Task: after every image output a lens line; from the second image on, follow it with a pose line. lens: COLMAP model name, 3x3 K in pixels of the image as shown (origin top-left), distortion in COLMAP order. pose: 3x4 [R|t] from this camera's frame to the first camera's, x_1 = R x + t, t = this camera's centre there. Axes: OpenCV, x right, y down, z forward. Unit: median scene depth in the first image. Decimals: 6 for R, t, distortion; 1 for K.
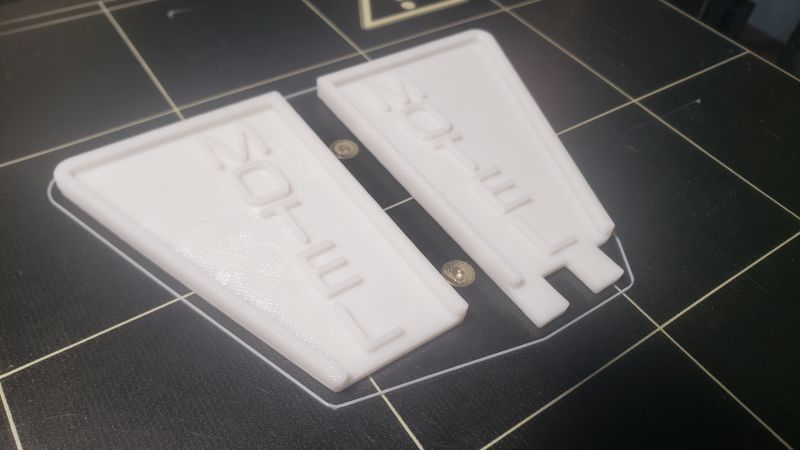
lens RADIAL K [[665.6, 0, 400.0], [0, 665.6, 225.0], [0, 0, 1]] dist [-0.038931, -0.000945]
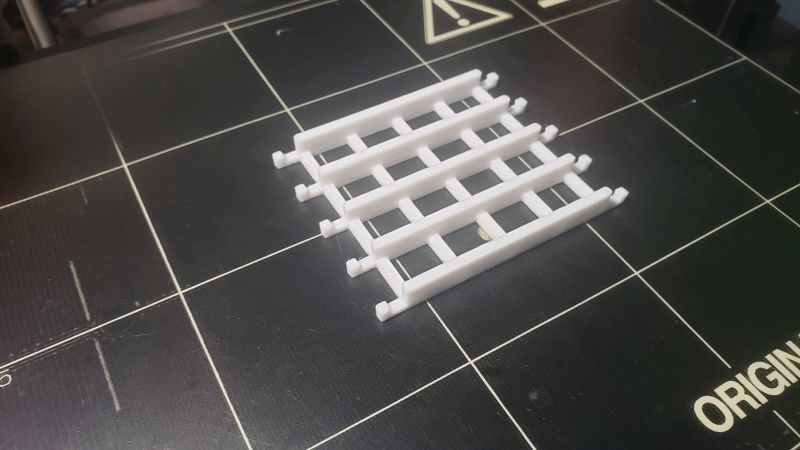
lens RADIAL K [[665.6, 0, 400.0], [0, 665.6, 225.0], [0, 0, 1]] dist [-0.038931, -0.000945]
pose [[0.994709, 0.017319, -0.101264, 0.028547], [-0.013909, 0.999316, 0.034279, 0.010439], [0.101789, -0.032689, 0.994269, -0.290709]]
